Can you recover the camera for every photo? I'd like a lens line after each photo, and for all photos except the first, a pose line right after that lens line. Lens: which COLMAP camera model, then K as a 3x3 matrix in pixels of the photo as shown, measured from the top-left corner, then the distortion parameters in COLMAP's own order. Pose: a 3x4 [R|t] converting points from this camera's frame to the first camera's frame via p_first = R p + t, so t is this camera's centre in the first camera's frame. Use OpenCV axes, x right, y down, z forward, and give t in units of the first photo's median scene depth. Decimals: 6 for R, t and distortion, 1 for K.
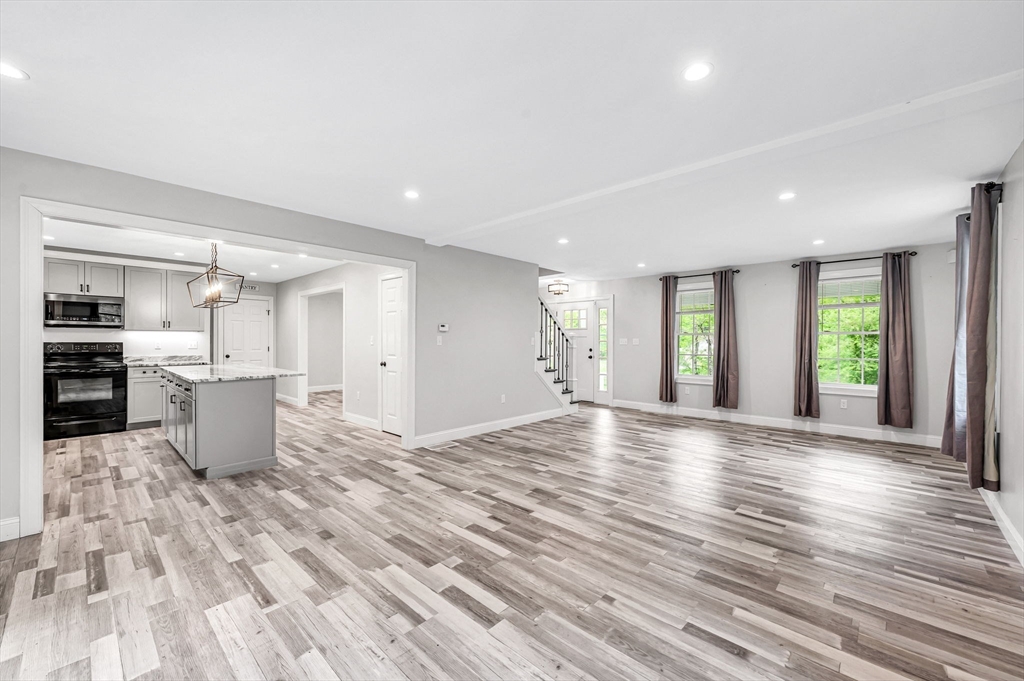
lens RADIAL K [[405.2, 0, 512.2], [0, 405.2, 342.6], [0, 0, 1]] dist [0.000832, 0.000040]
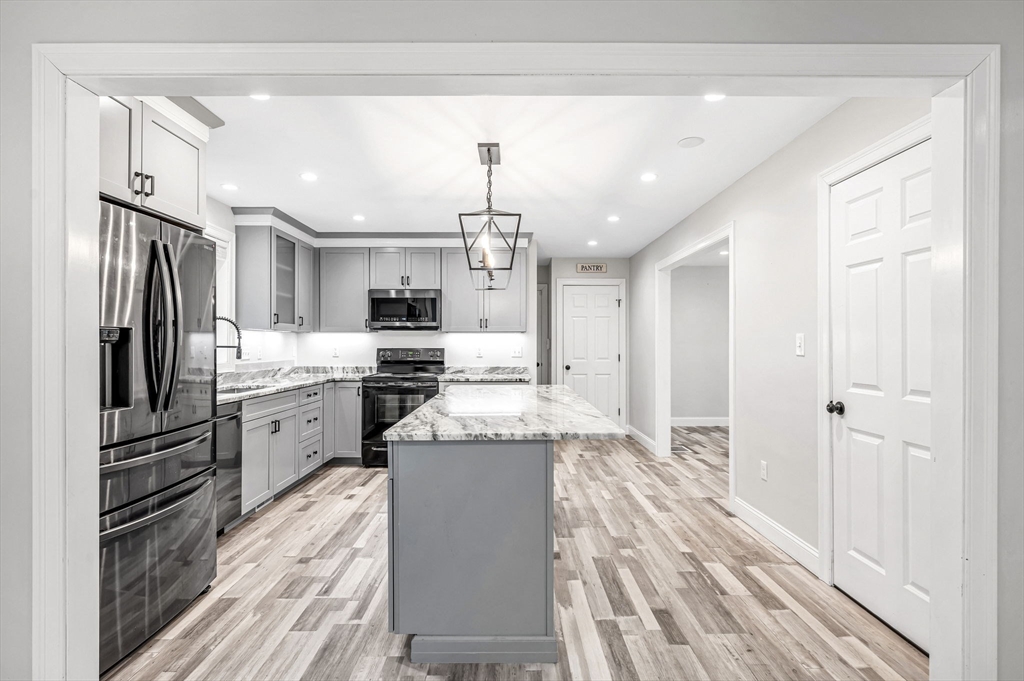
lens RADIAL K [[499.1, 0, 512.8], [0, 499.1, 343.5], [0, 0, 1]] dist [-0.000372, -0.000145]
pose [[0.685850, -0.005467, -0.727723, -0.183641], [0.000280, 0.999974, -0.007249, -0.002932], [0.727743, 0.004768, 0.685833, 0.458490]]
